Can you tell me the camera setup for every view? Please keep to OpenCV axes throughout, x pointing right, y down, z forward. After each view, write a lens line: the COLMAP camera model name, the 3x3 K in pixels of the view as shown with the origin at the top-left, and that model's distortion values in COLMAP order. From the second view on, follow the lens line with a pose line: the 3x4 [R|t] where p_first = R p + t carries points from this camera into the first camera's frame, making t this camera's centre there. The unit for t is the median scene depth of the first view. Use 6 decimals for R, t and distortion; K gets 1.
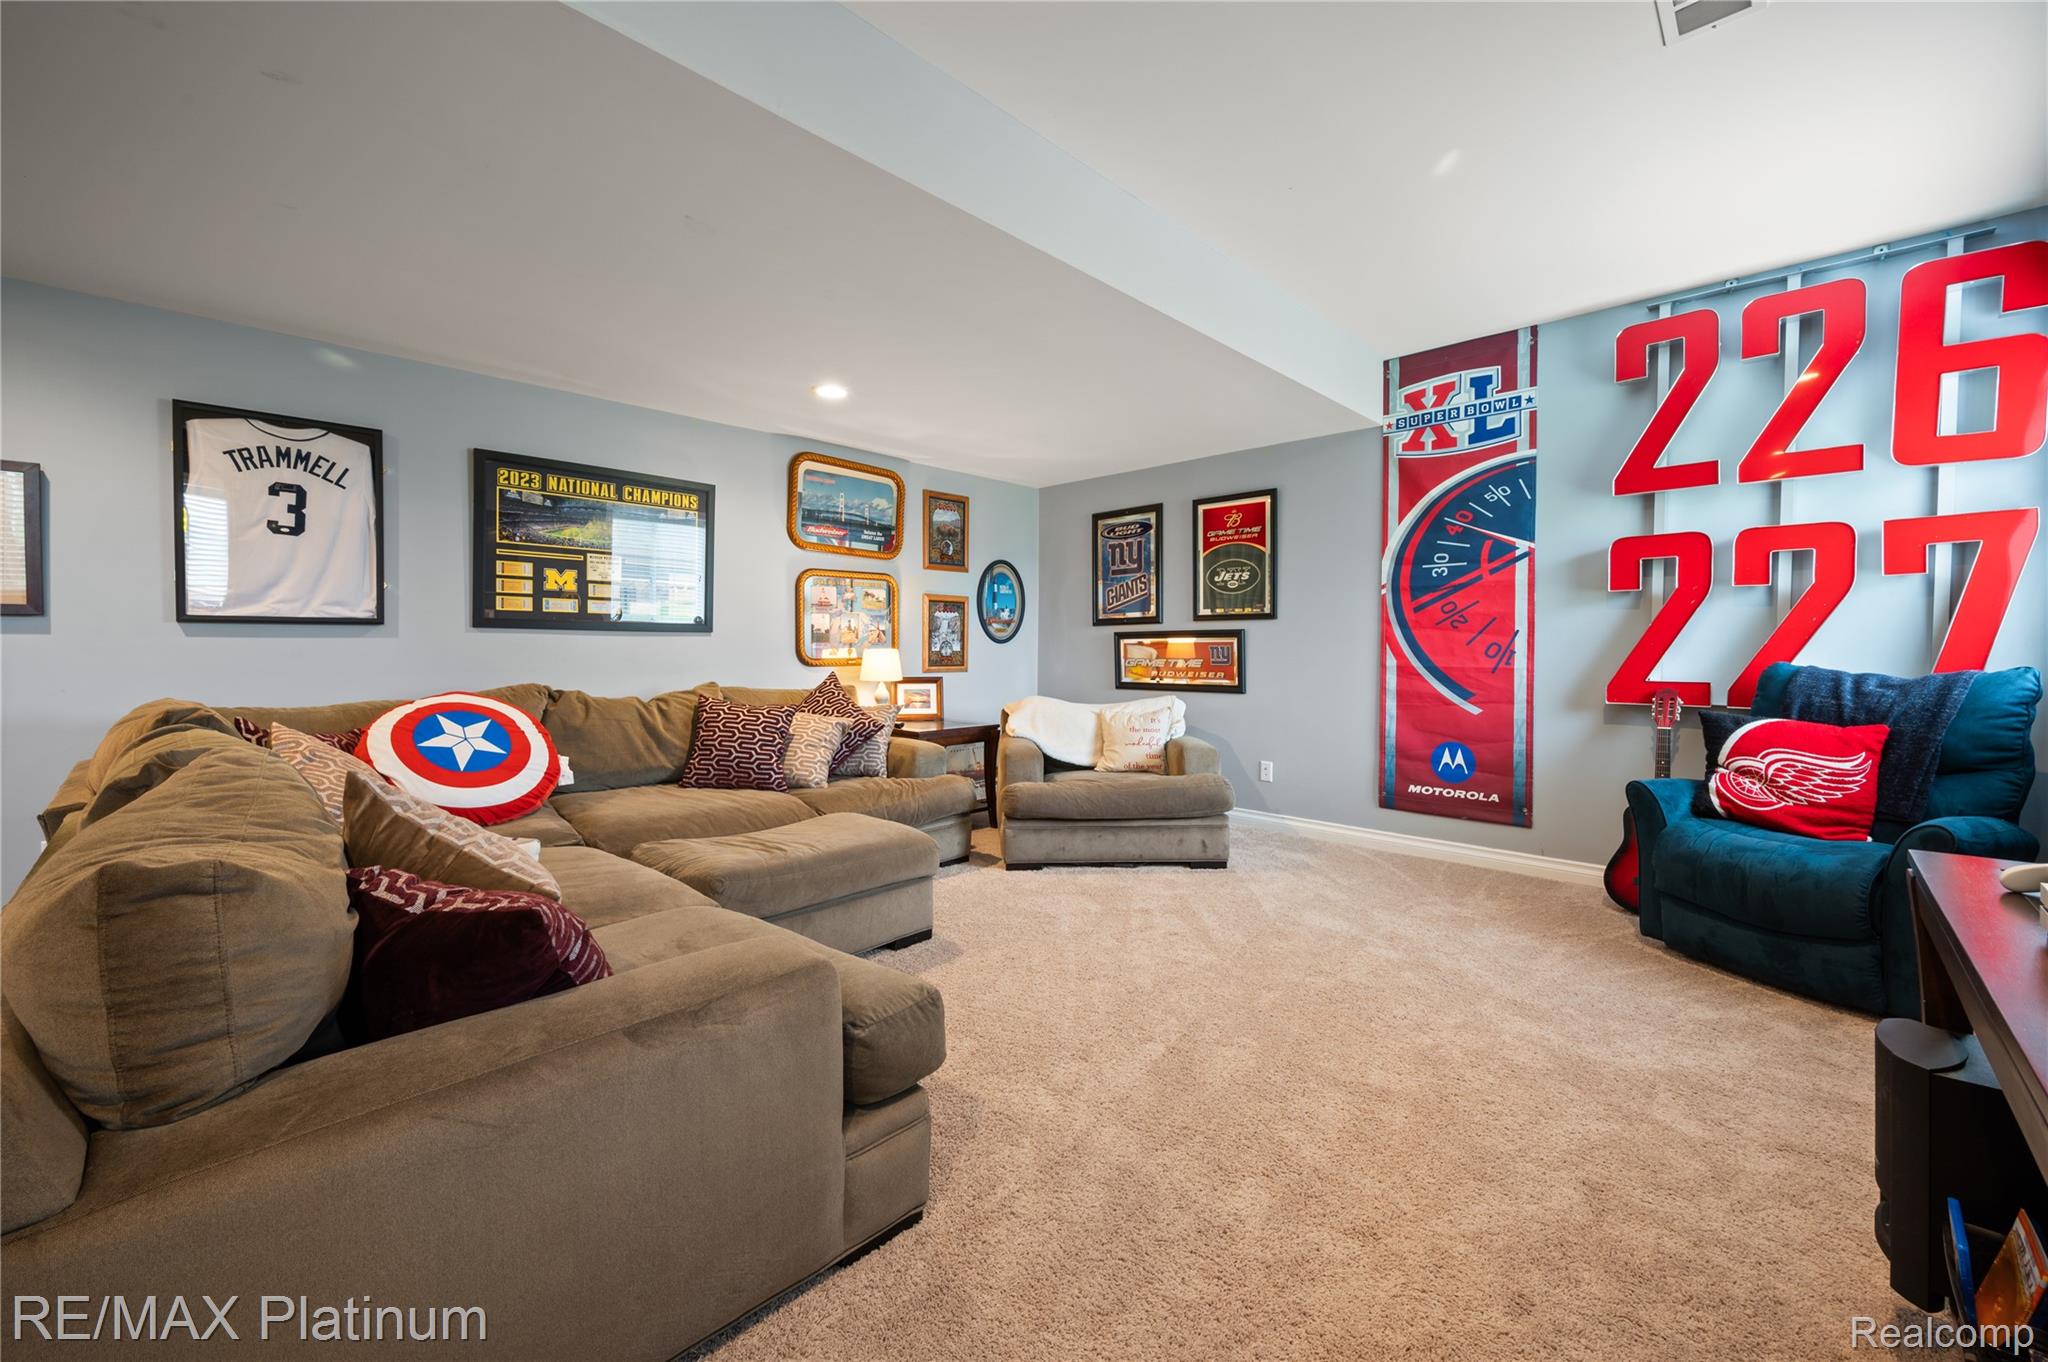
lens RADIAL K [[814.8, 0, 1030.0], [0, 814.8, 658.4], [0, 0, 1]] dist [-0.000196, 0.000161]
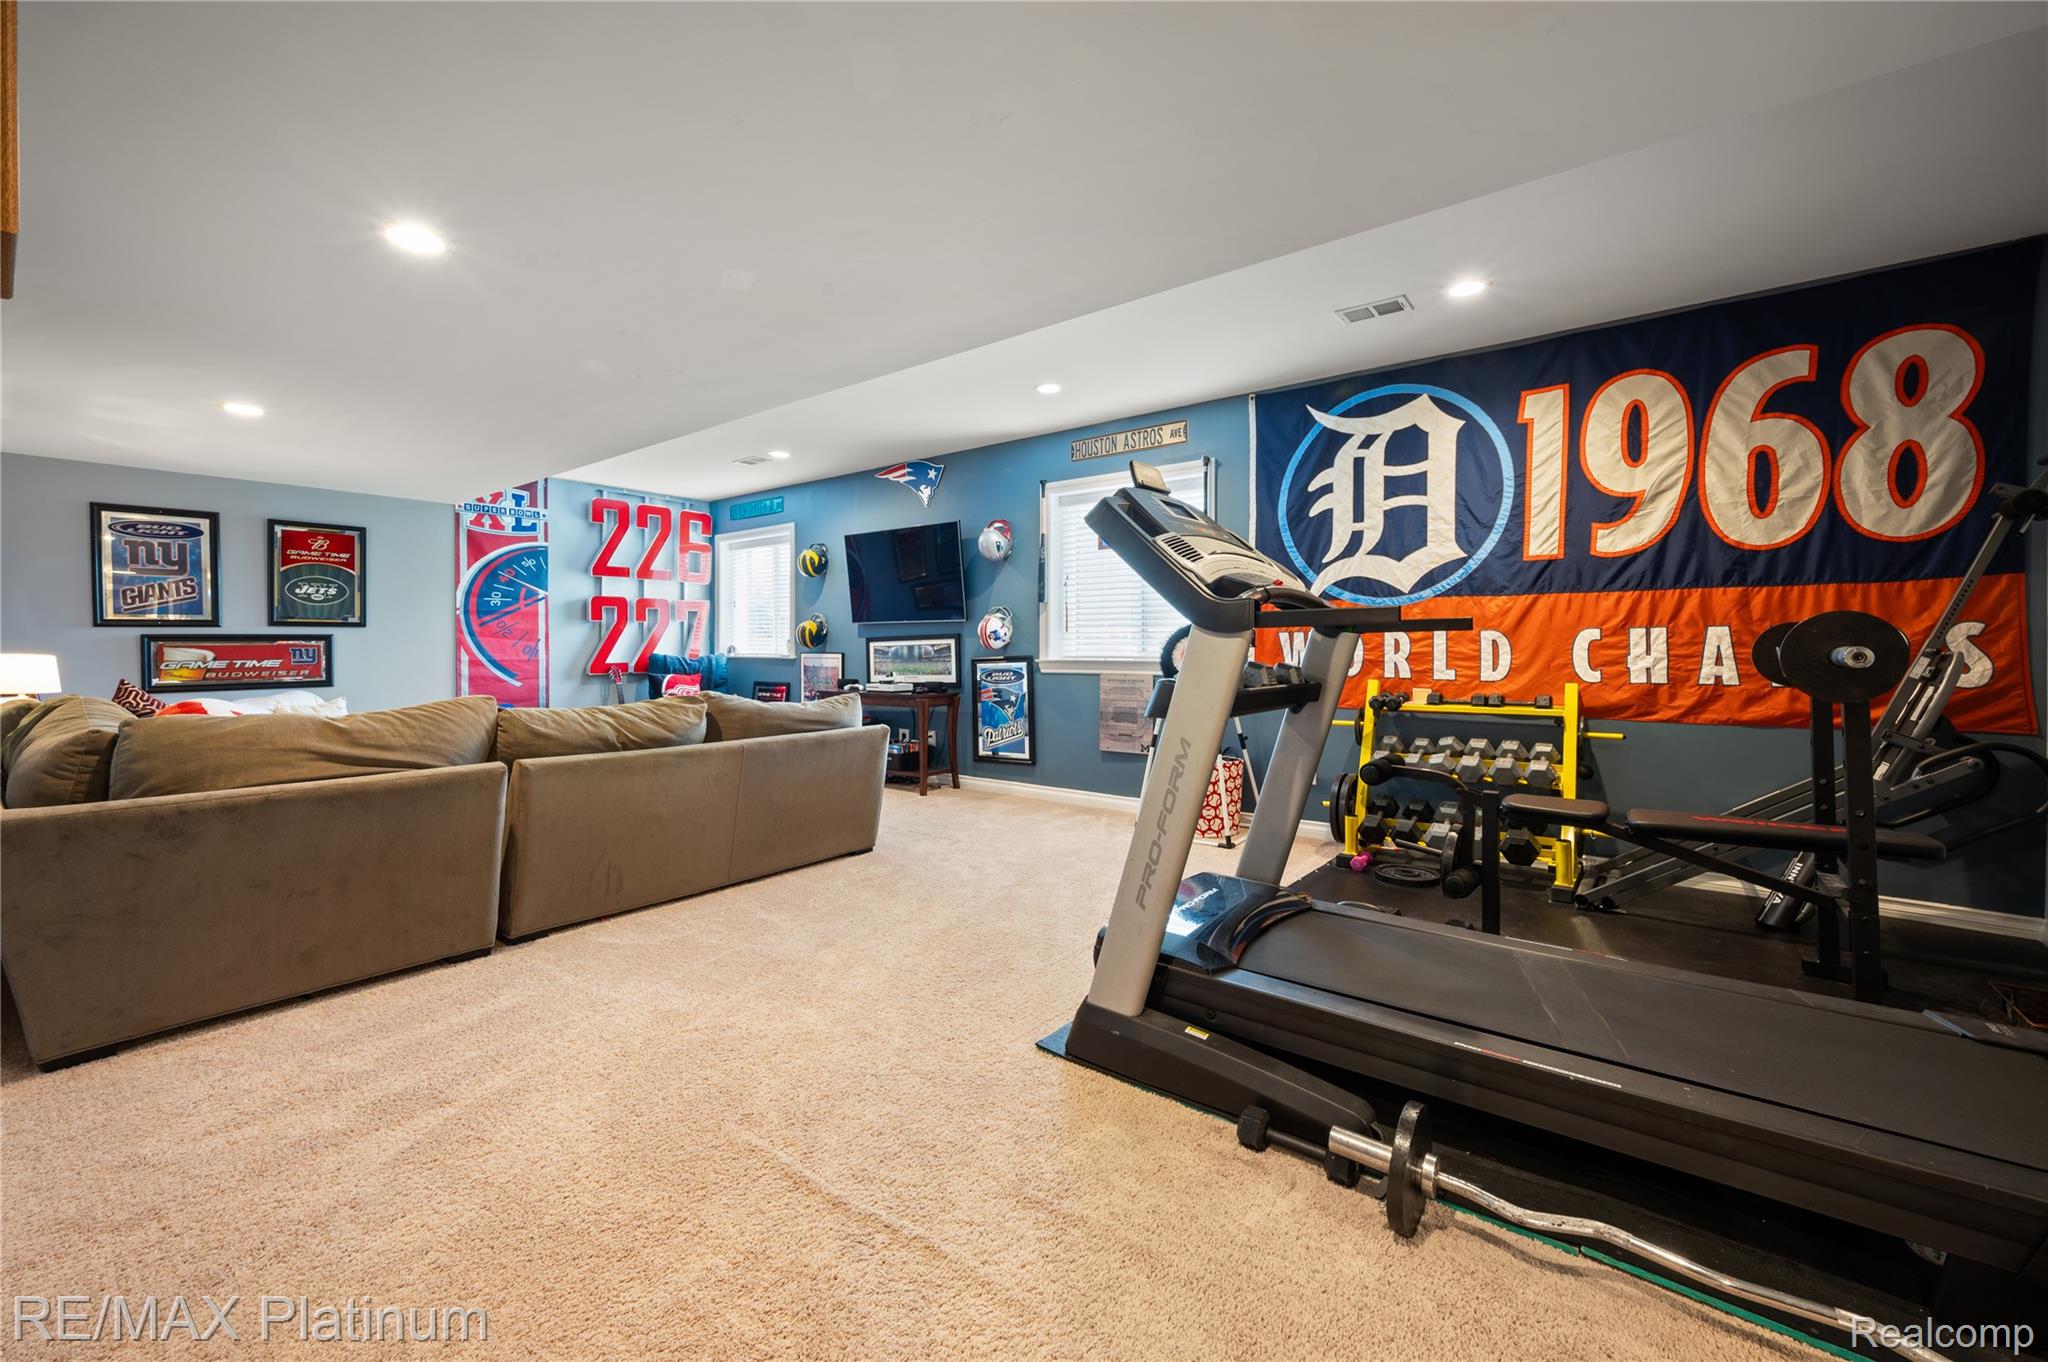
lens RADIAL K [[823.0, 0, 1023.2], [0, 823.0, 640.5], [0, 0, 1]] dist [-0.000587, -0.000134]
pose [[-0.108659, 0.003300, 0.994074, -1.401855], [0.015461, 0.999879, -0.001630, -0.010620], [-0.993959, 0.015193, -0.108697, 0.117600]]
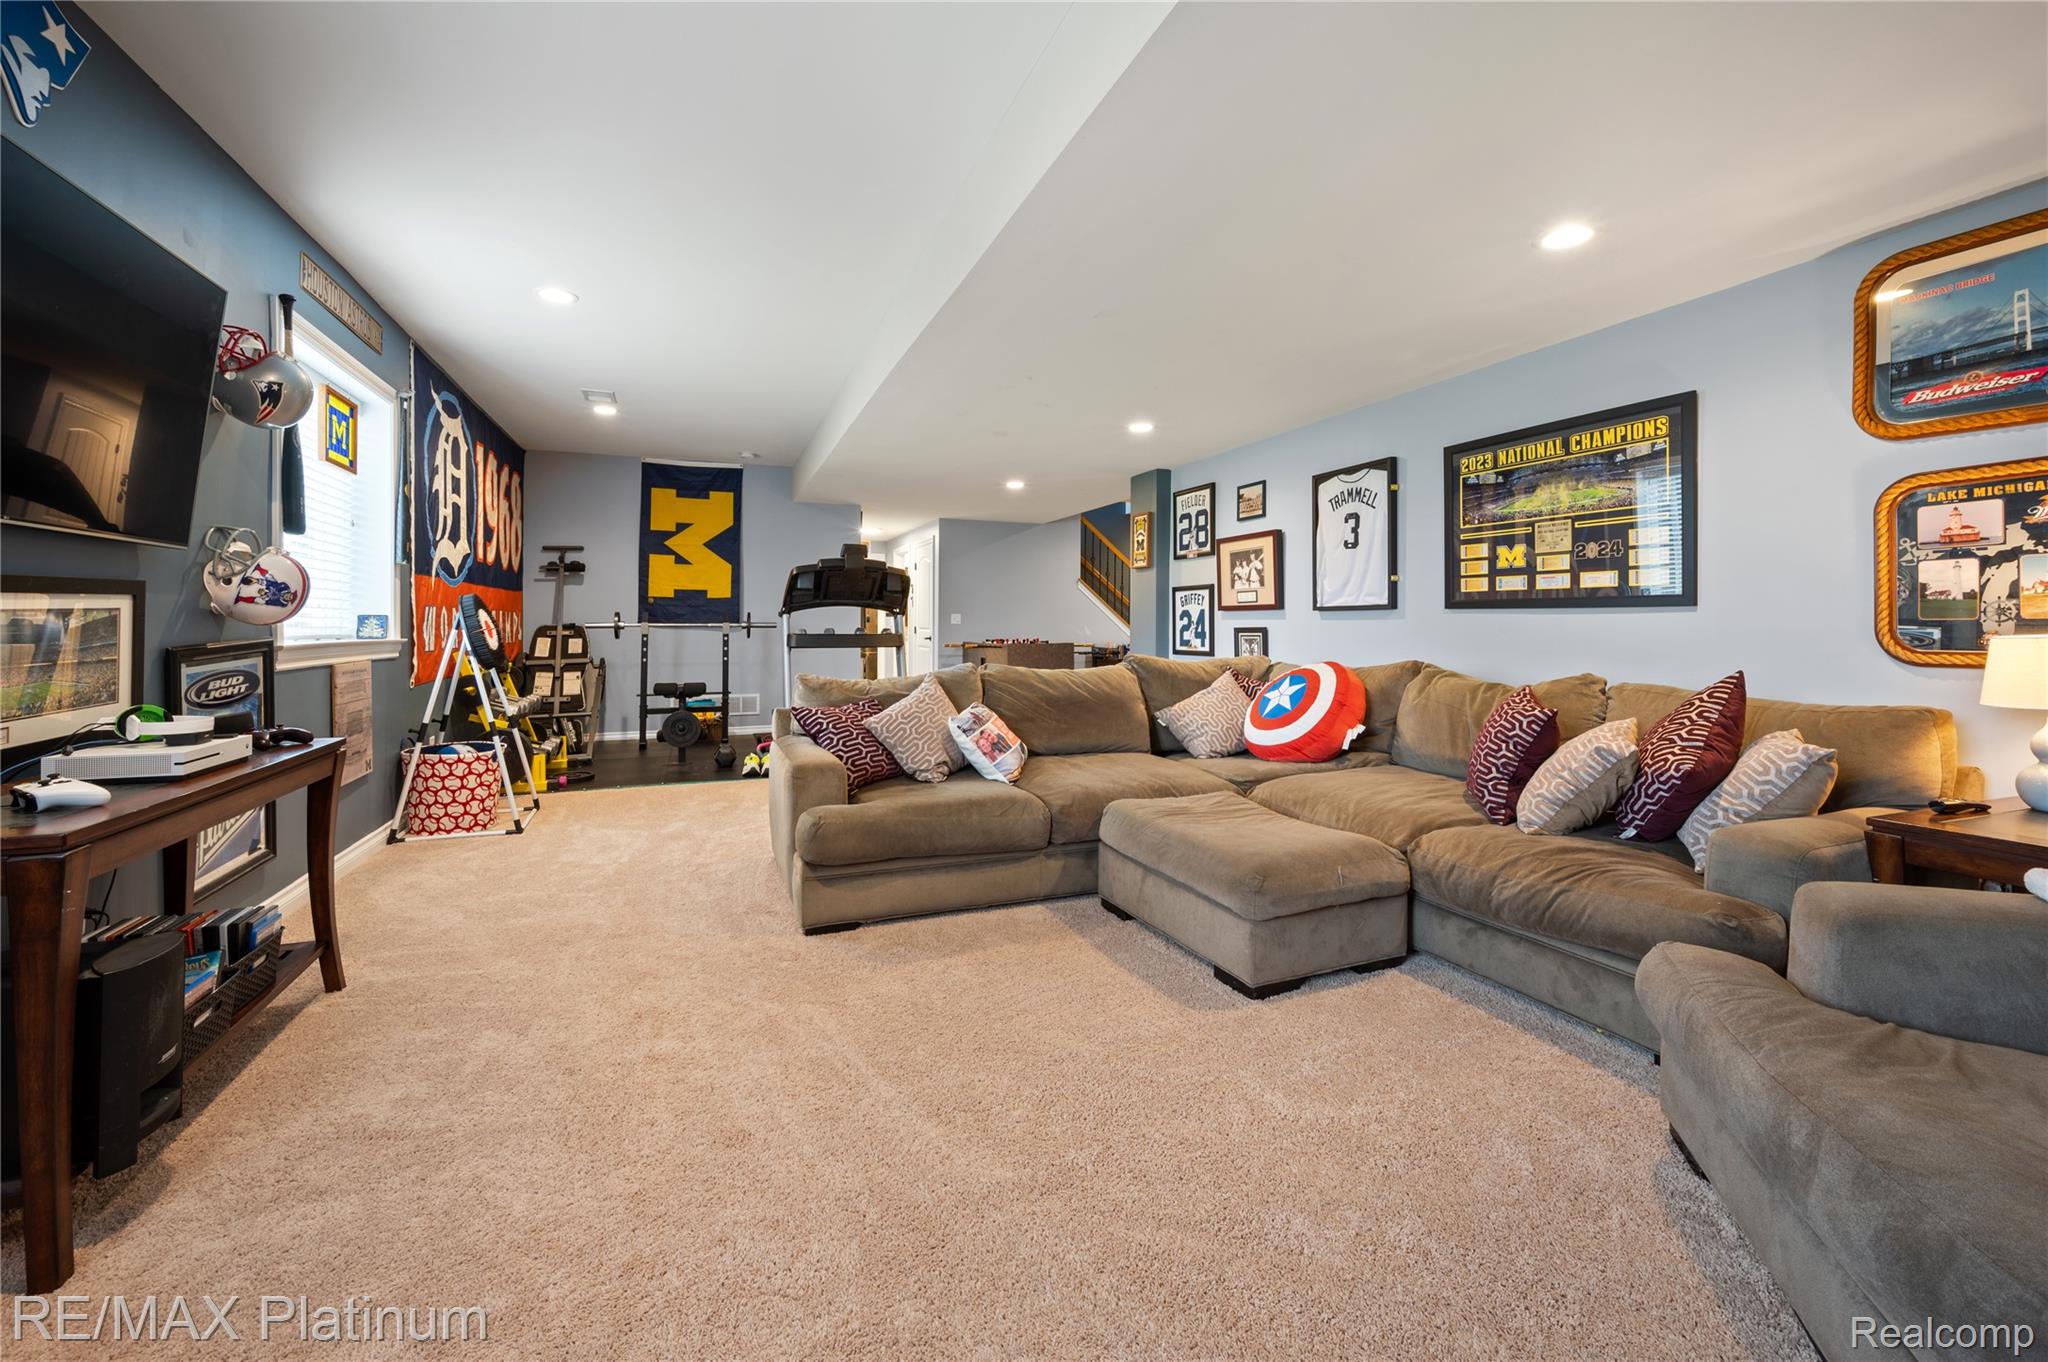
lens RADIAL K [[825.4, 0, 1026.2], [0, 825.4, 623.5], [0, 0, 1]] dist [-0.000437, -0.000143]
pose [[-0.408225, -0.004735, -0.912869, 0.529691], [-0.016231, 0.999866, 0.002072, -0.010785], [0.912737, 0.015663, -0.408248, 0.871459]]
